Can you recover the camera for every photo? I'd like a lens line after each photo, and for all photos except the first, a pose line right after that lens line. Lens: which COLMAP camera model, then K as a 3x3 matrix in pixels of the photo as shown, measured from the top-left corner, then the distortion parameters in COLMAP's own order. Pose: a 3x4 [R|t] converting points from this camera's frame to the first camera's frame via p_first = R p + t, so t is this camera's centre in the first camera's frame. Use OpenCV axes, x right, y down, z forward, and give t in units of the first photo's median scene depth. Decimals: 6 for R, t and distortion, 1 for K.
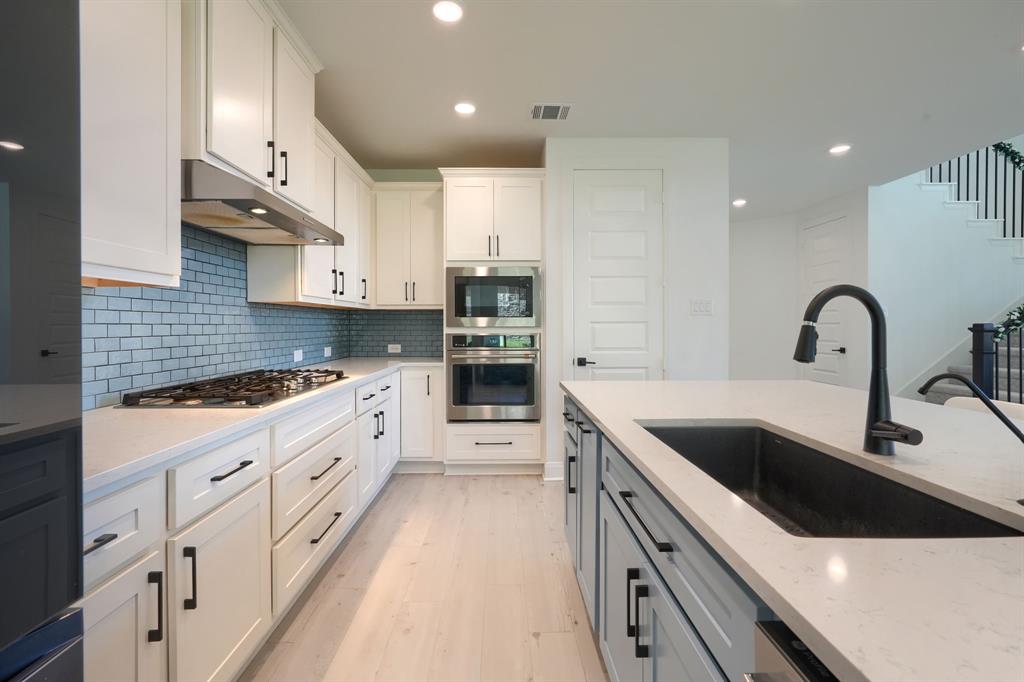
lens RADIAL K [[430.8, 0, 512.2], [0, 430.8, 325.6], [0, 0, 1]] dist [0.004242, 0.000782]
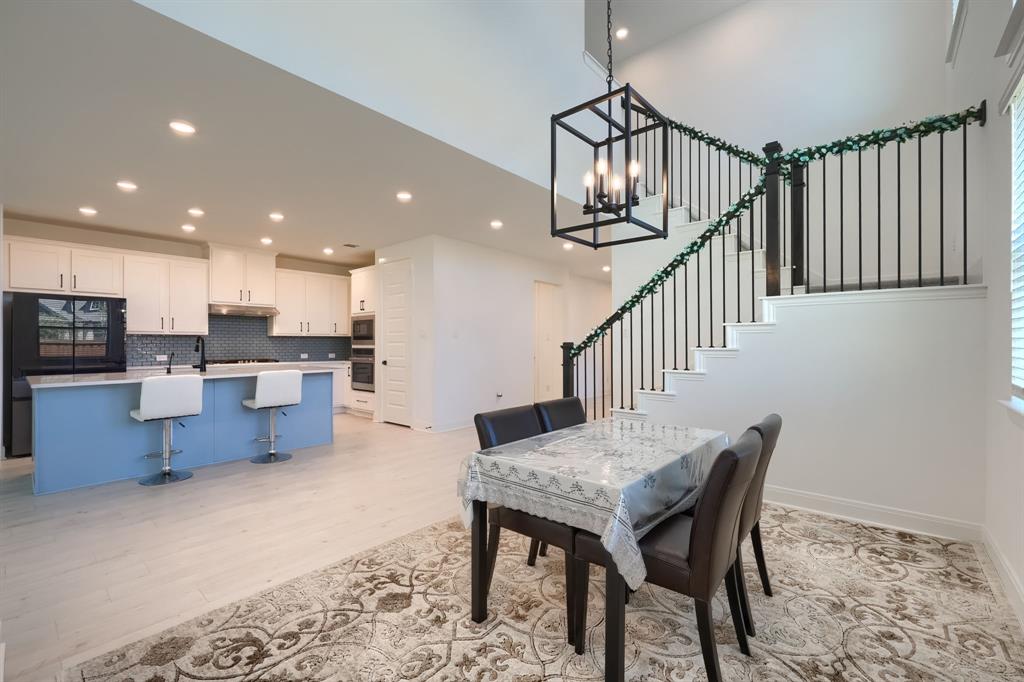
lens RADIAL K [[430.8, 0, 511.6], [0, 430.8, 341.9], [0, 0, 1]] dist [0.004242, 0.000782]
pose [[0.744526, -0.003600, -0.667584, 1.865884], [0.001933, 0.999993, -0.003237, -0.002673], [0.667591, 0.001120, 0.744528, -0.056383]]
